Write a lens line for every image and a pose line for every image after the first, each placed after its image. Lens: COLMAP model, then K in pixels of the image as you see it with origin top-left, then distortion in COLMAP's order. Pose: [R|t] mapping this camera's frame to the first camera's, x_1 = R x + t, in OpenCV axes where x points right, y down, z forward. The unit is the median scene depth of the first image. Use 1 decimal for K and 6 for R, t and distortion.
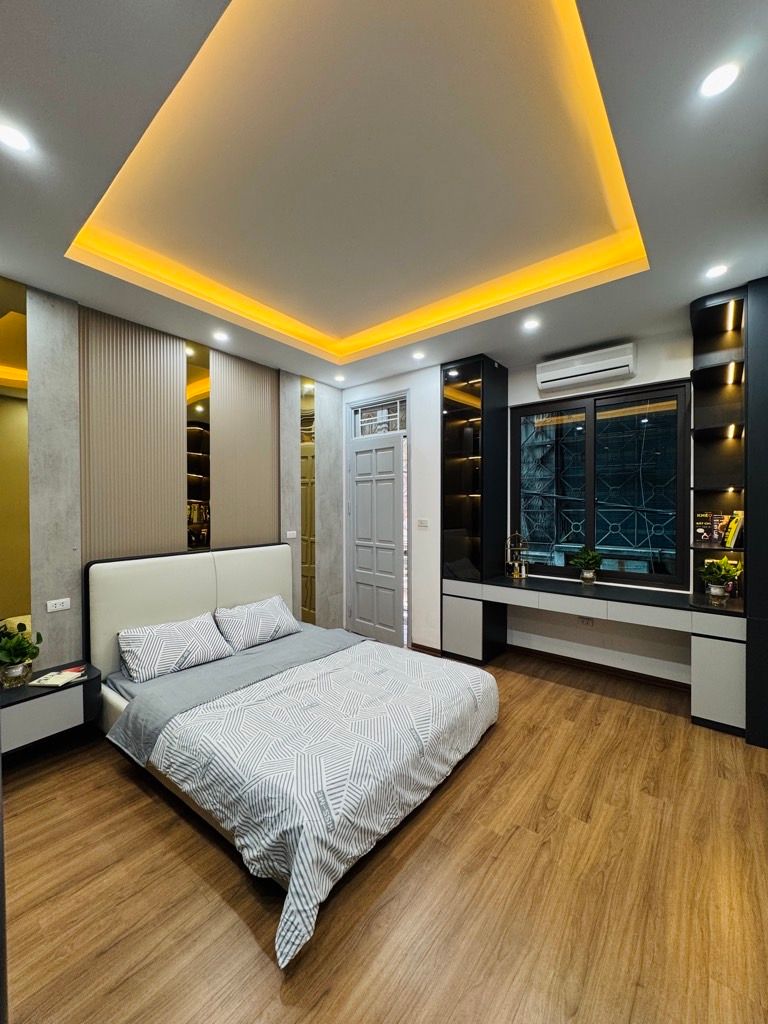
lens RADIAL K [[409.6, 0, 386.6], [0, 409.6, 509.9], [0, 0, 1]] dist [-0.002964, 0.001147]
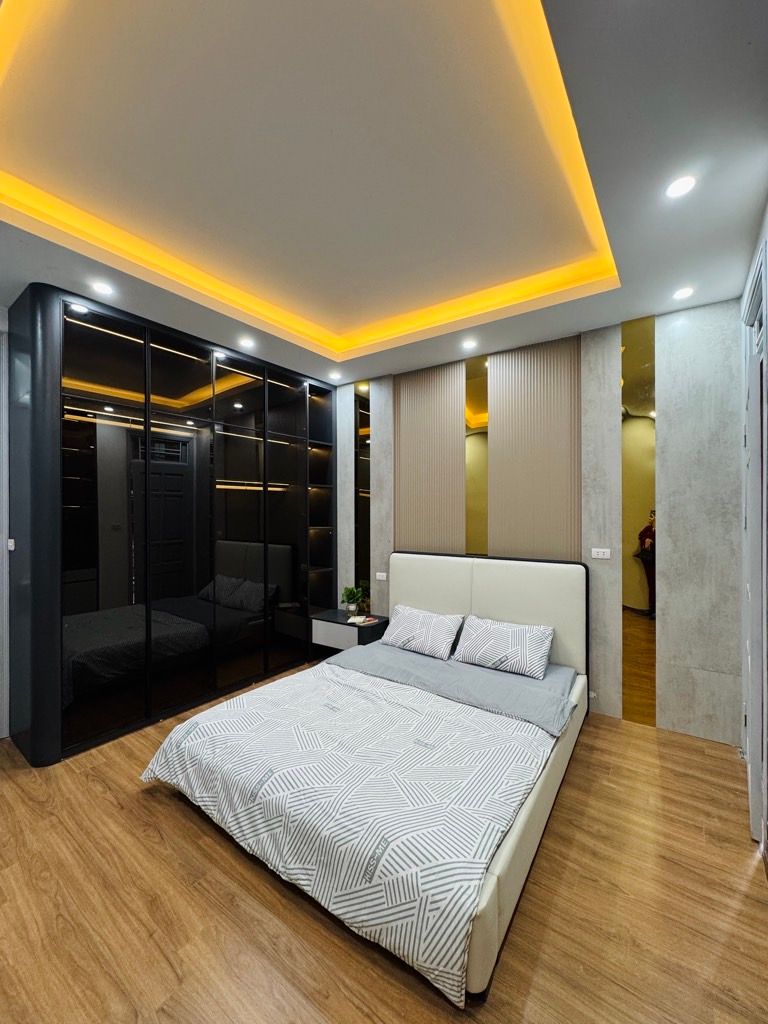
lens RADIAL K [[409.6, 0, 386.4], [0, 409.6, 510.3], [0, 0, 1]] dist [-0.002964, 0.001147]
pose [[0.046846, 0.000817, -0.998902, 0.718791], [-0.012304, 0.999924, 0.000240, -0.017080], [0.998826, 0.012279, 0.046853, 0.913298]]
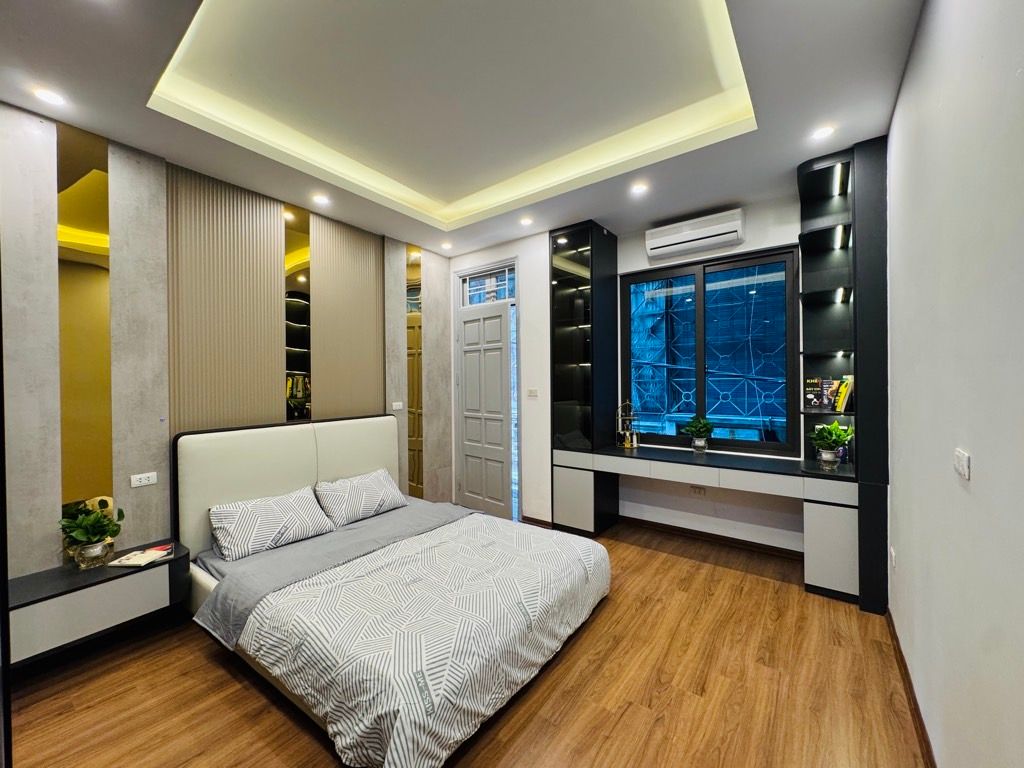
lens RADIAL K [[409.6, 0, 511.6], [0, 409.6, 382.4], [0, 0, 1]] dist [-0.002964, 0.001147]
pose [[0.999523, -0.007422, 0.029979, 0.014449], [0.007720, 0.999922, -0.009847, 0.024671], [-0.029903, 0.010074, 0.999502, 0.033837]]
